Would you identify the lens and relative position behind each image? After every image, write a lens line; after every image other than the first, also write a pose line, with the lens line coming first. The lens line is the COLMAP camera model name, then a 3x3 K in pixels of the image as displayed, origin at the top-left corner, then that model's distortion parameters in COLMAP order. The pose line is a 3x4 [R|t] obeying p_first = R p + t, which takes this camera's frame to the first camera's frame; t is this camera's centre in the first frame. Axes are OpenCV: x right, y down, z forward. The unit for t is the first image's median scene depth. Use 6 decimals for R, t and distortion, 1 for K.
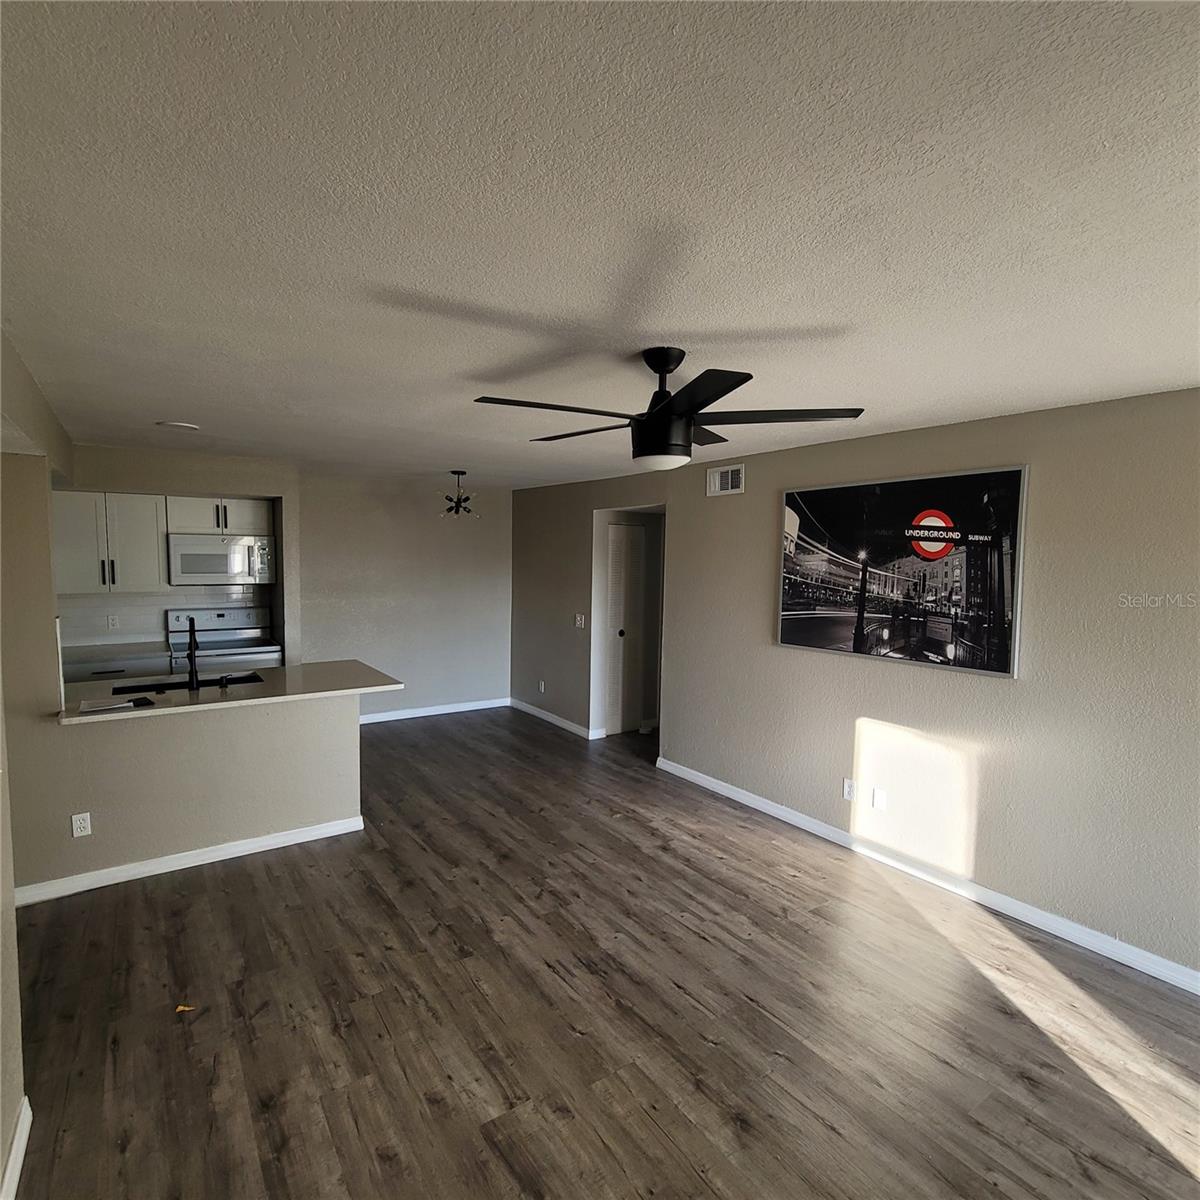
lens RADIAL K [[647.9, 0, 590.5], [0, 647.9, 609.9], [0, 0, 1]] dist [-0.000301, 0.000201]
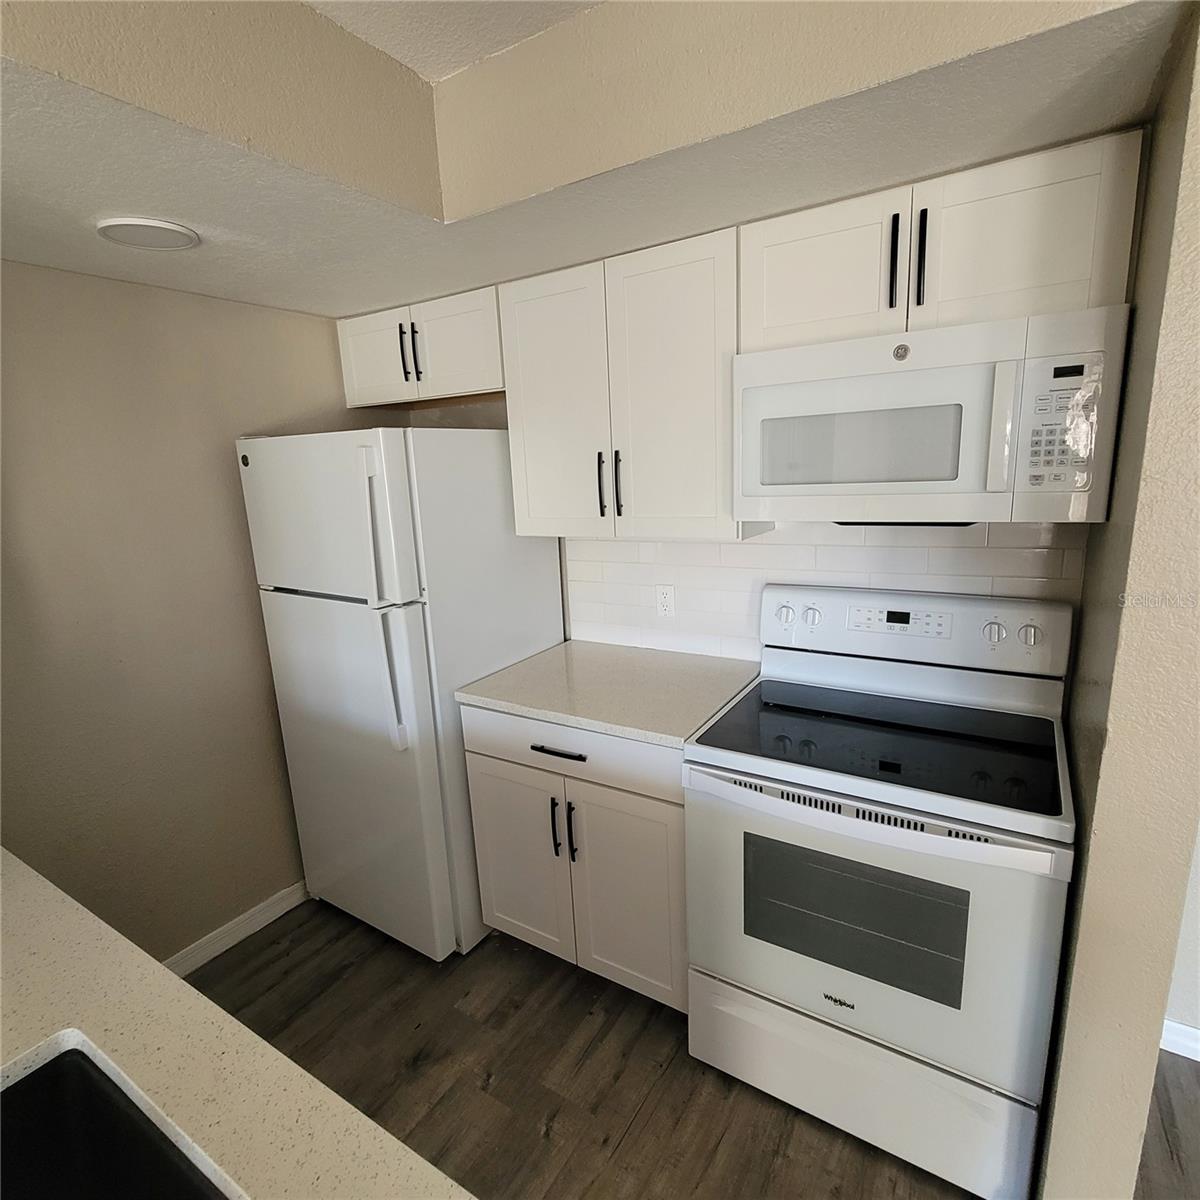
lens RADIAL K [[655.2, 0, 593.2], [0, 655.2, 608.8], [0, 0, 1]] dist [0.000060, -0.000185]
pose [[0.386838, 0.169047, -0.906521, -0.528245], [-0.029063, 0.984800, 0.171242, -0.070614], [0.921690, -0.039896, 0.385871, 1.149725]]
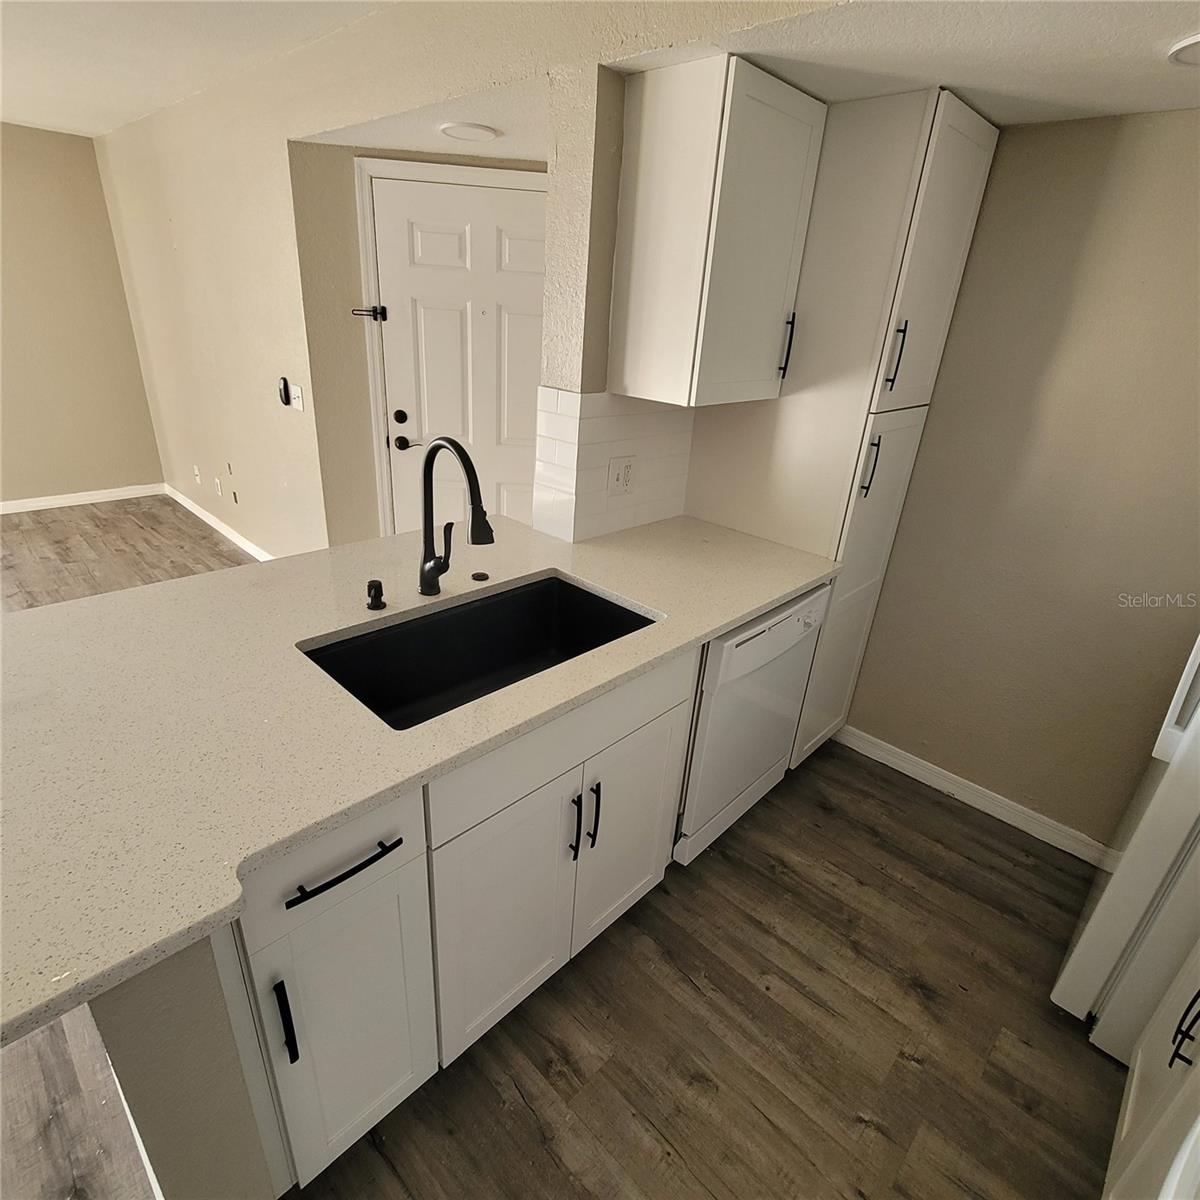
lens RADIAL K [[647.9, 0, 590.5], [0, 647.9, 609.9], [0, 0, 1]] dist [-0.000301, 0.000201]
pose [[-0.978684, 0.011024, -0.205078, -0.639868], [-0.092396, 0.868160, 0.487608, -0.095728], [0.183416, 0.496162, -0.848635, 1.427536]]
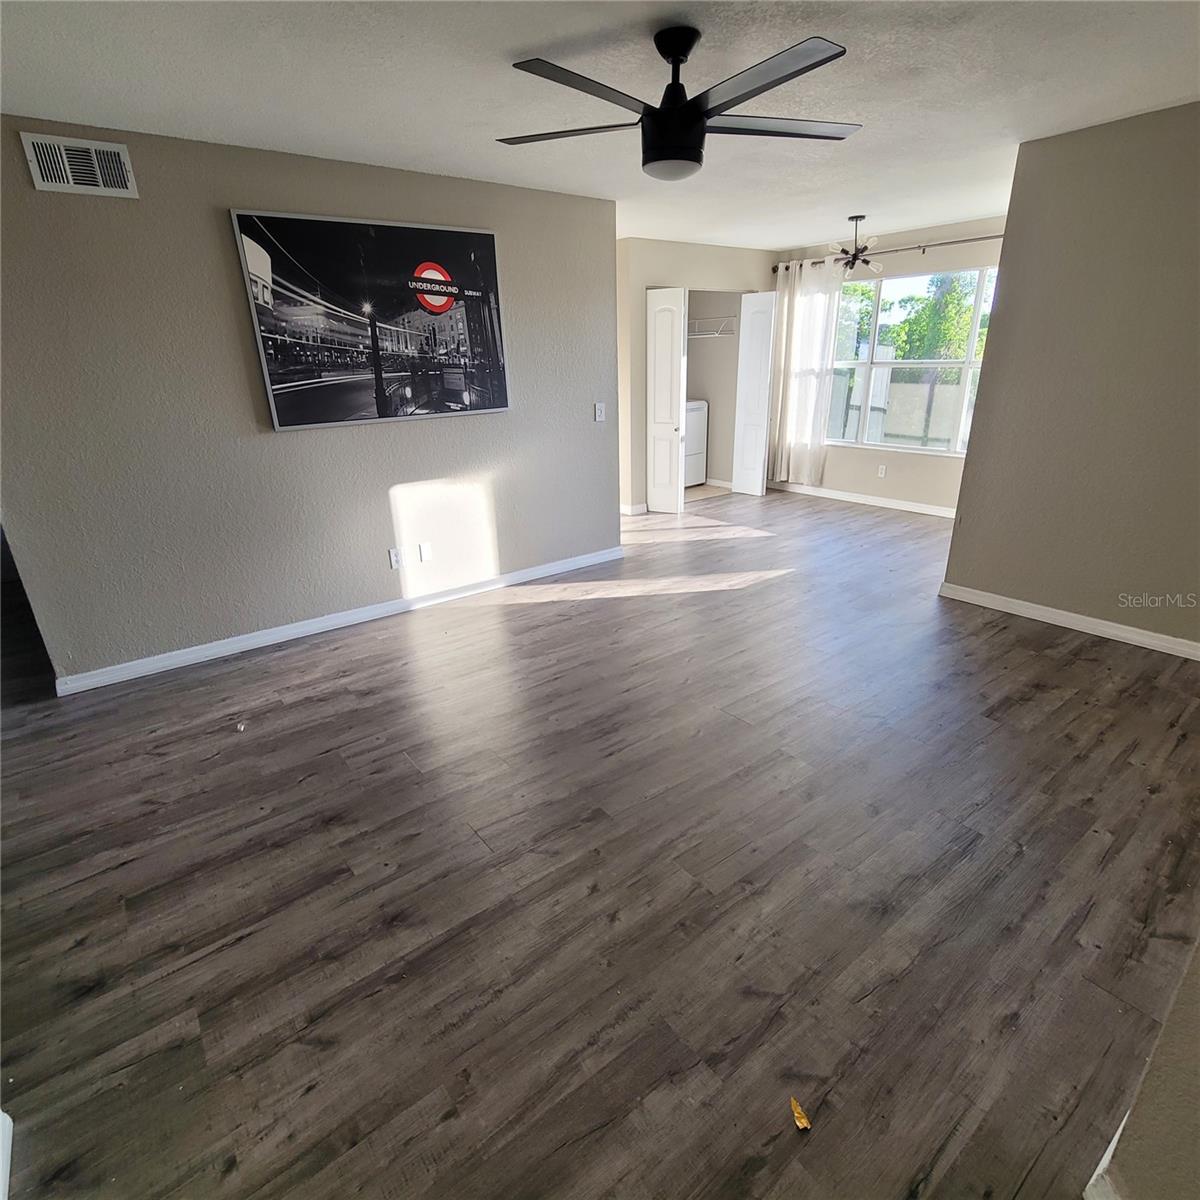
lens RADIAL K [[658.2, 0, 595.0], [0, 658.2, 604.6], [0, 0, 1]] dist [-0.001494, 0.000777]
pose [[-0.045799, -0.364868, 0.929932, -0.650227], [0.106474, 0.923823, 0.367714, -0.003795], [-0.993260, 0.115854, -0.003461, 0.747057]]
